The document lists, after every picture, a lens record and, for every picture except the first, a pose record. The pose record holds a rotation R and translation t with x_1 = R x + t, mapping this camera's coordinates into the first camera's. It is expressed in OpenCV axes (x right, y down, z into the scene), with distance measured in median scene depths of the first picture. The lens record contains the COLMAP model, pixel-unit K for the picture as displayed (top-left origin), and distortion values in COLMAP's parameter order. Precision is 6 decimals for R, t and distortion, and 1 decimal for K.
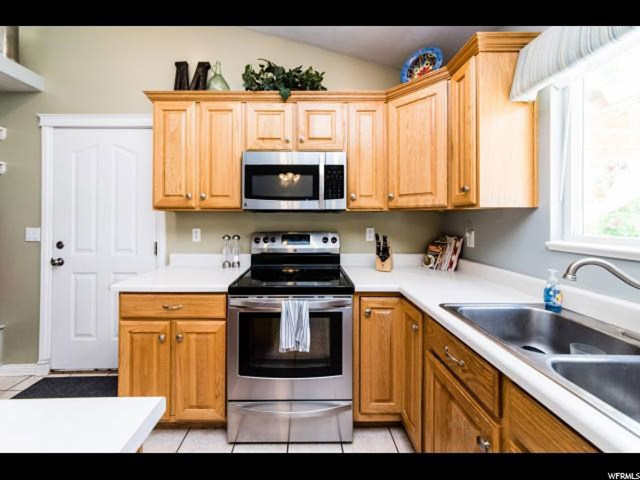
lens RADIAL K [[226.6, 0, 308.7], [0, 226.6, 217.1], [0, 0, 1]] dist [-0.001052, -0.000175]
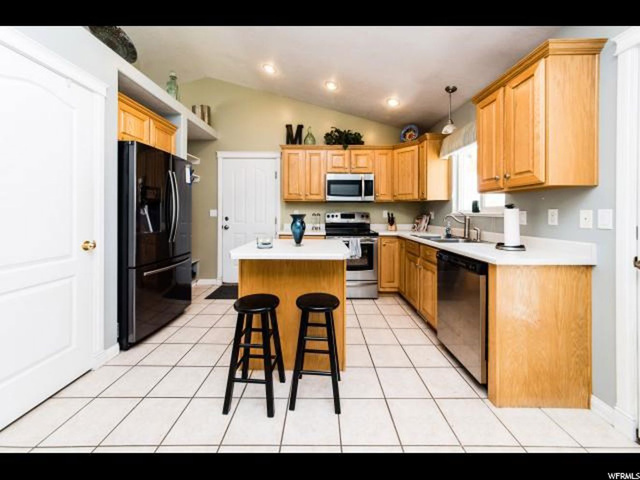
lens RADIAL K [[226.6, 0, 321.4], [0, 226.6, 211.6], [0, 0, 1]] dist [-0.001052, -0.000175]
pose [[0.999808, 0.003604, -0.019284, -0.284351], [-0.003453, 0.999963, 0.007836, 0.051414], [0.019312, -0.007768, 0.999783, -1.126902]]
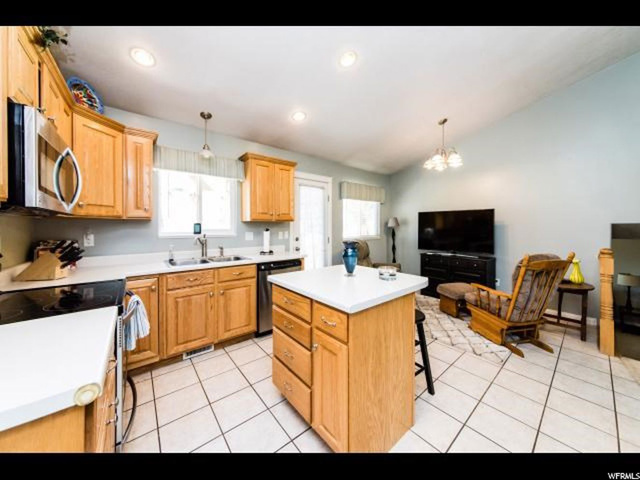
lens RADIAL K [[226.6, 0, 320.9], [0, 226.6, 226.1], [0, 0, 1]] dist [-0.001052, -0.000175]
pose [[-0.623965, 0.009398, 0.781396, -1.159181], [-0.001692, 0.999909, -0.013378, 0.025846], [-0.781451, -0.009670, -0.623892, 0.747091]]
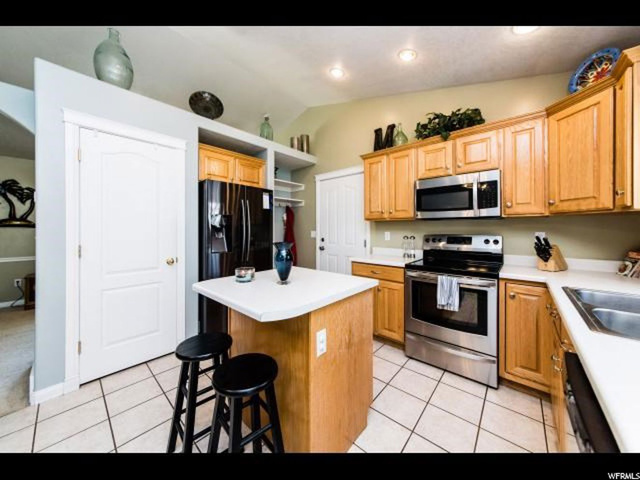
lens RADIAL K [[226.6, 0, 319.7], [0, 226.6, 228.3], [0, 0, 1]] dist [-0.001052, -0.000175]
pose [[0.733438, -0.005220, -0.679737, 0.274467], [0.007169, 0.999974, 0.000057, 0.026847], [0.679719, -0.004915, 0.733456, -0.565671]]
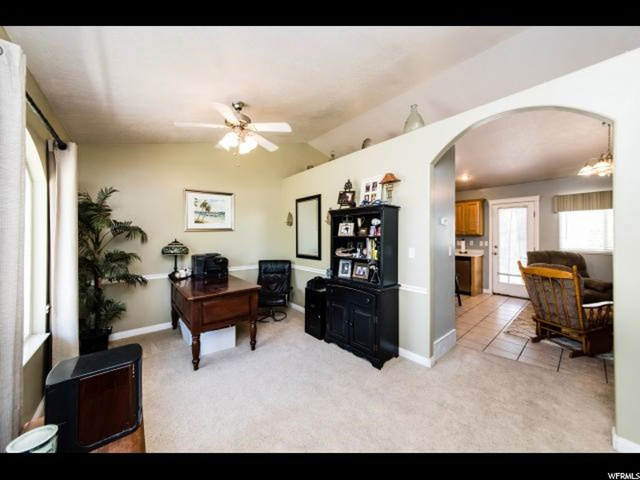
lens RADIAL K [[226.6, 0, 323.9], [0, 226.6, 233.6], [0, 0, 1]] dist [-0.001052, -0.000175]
pose [[0.764262, 0.005143, 0.644886, -3.142229], [-0.005989, 0.999982, -0.000876, -0.043737], [-0.644878, -0.003193, 0.764278, -1.285243]]
